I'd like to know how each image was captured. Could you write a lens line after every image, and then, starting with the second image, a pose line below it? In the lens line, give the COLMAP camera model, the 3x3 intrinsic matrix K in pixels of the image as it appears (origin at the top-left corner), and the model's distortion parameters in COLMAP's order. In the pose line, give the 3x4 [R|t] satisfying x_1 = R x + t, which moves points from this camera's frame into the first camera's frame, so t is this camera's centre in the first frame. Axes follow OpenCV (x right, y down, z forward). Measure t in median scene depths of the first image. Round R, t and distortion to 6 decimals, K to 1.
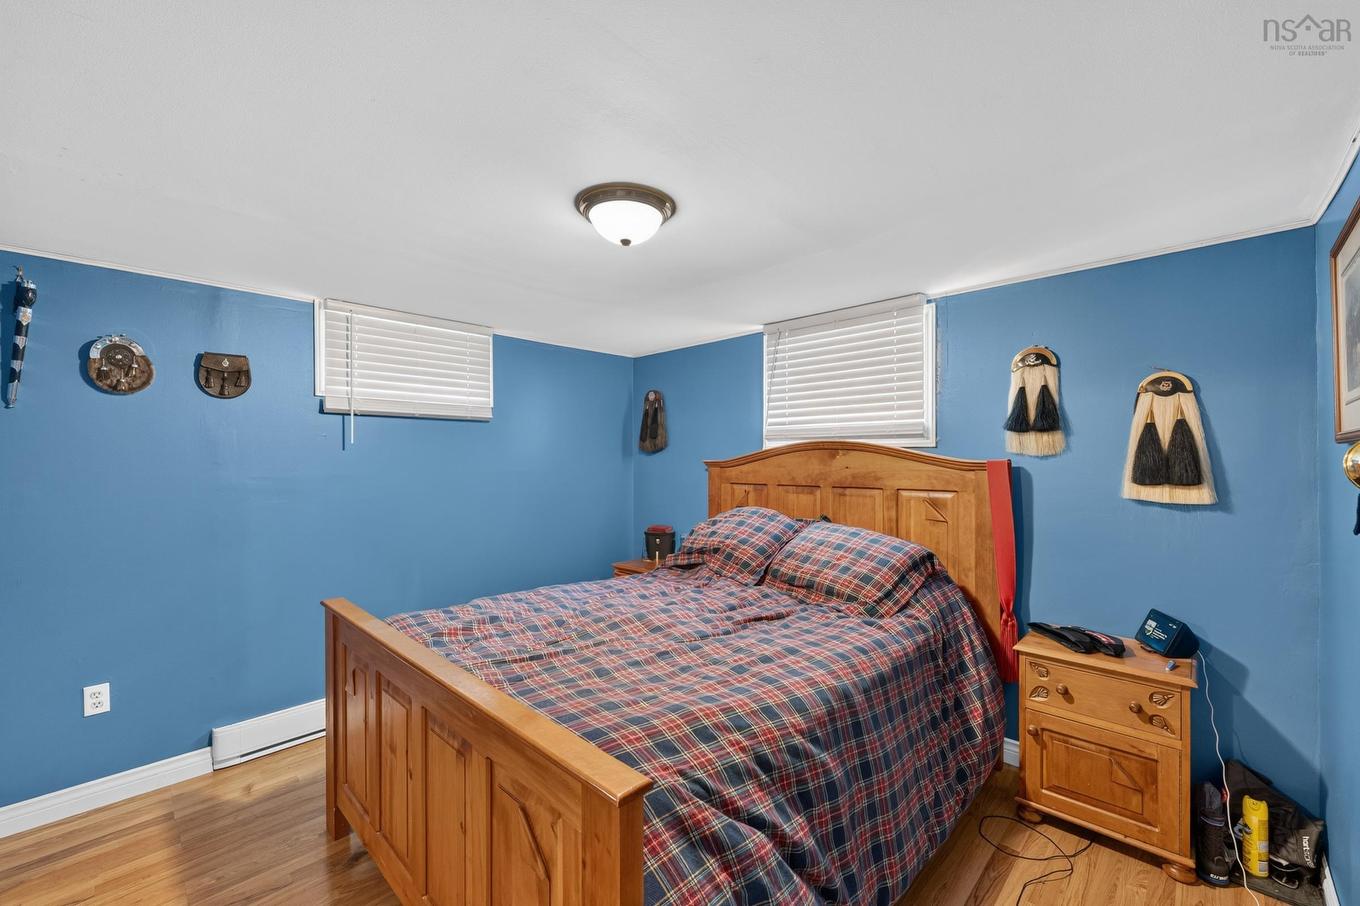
lens RADIAL K [[550.2, 0, 679.9], [0, 550.2, 455.2], [0, 0, 1]] dist [-0.009288, -0.000074]
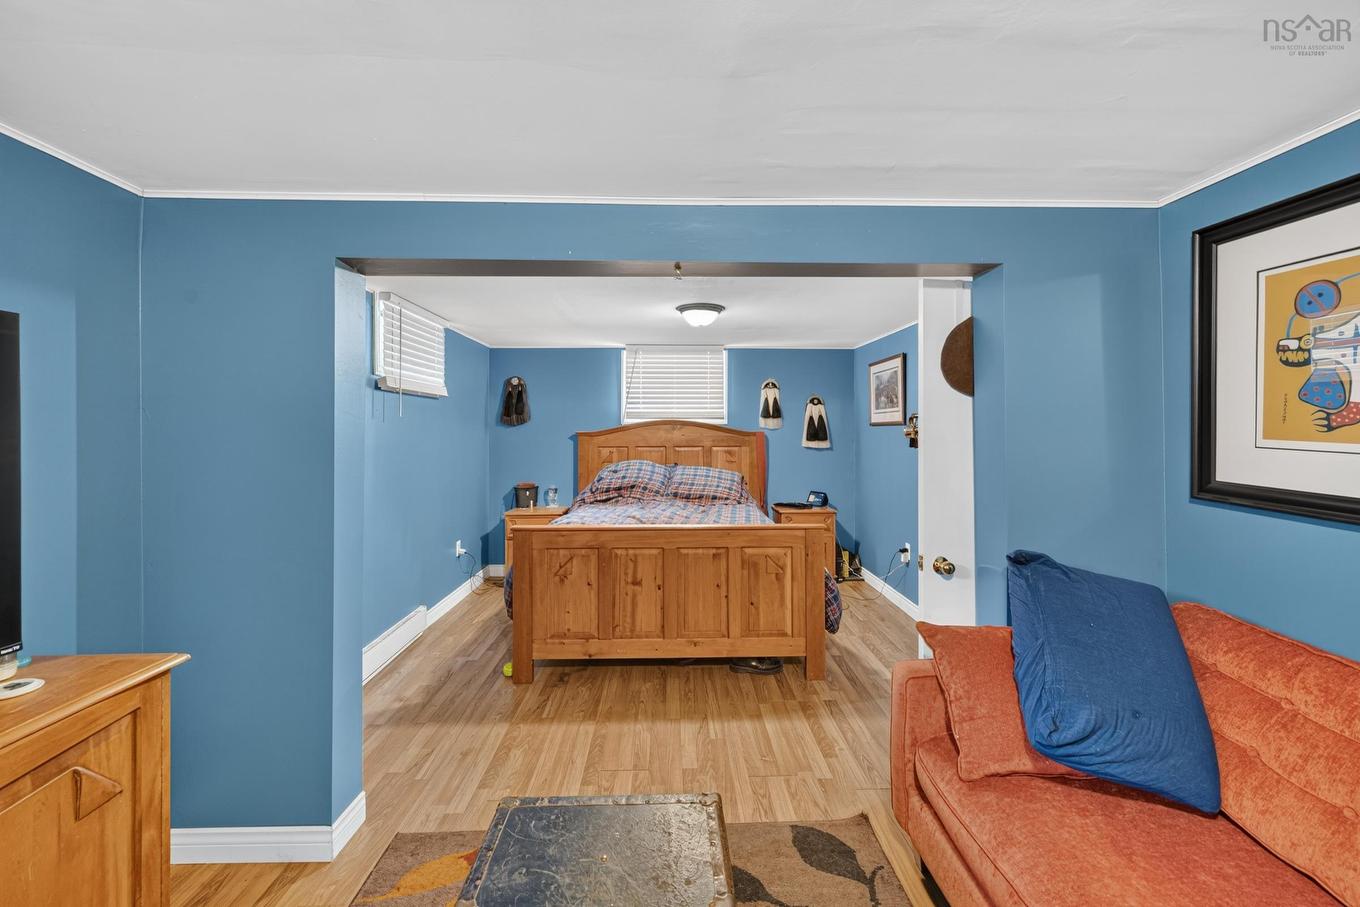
lens RADIAL K [[550.2, 0, 691.9], [0, 550.2, 429.0], [0, 0, 1]] dist [-0.009288, -0.000074]
pose [[0.693992, 0.002181, 0.719979, -1.047622], [-0.005309, 0.999984, 0.002088, -0.001774], [-0.719963, -0.005271, 0.693993, -0.274064]]
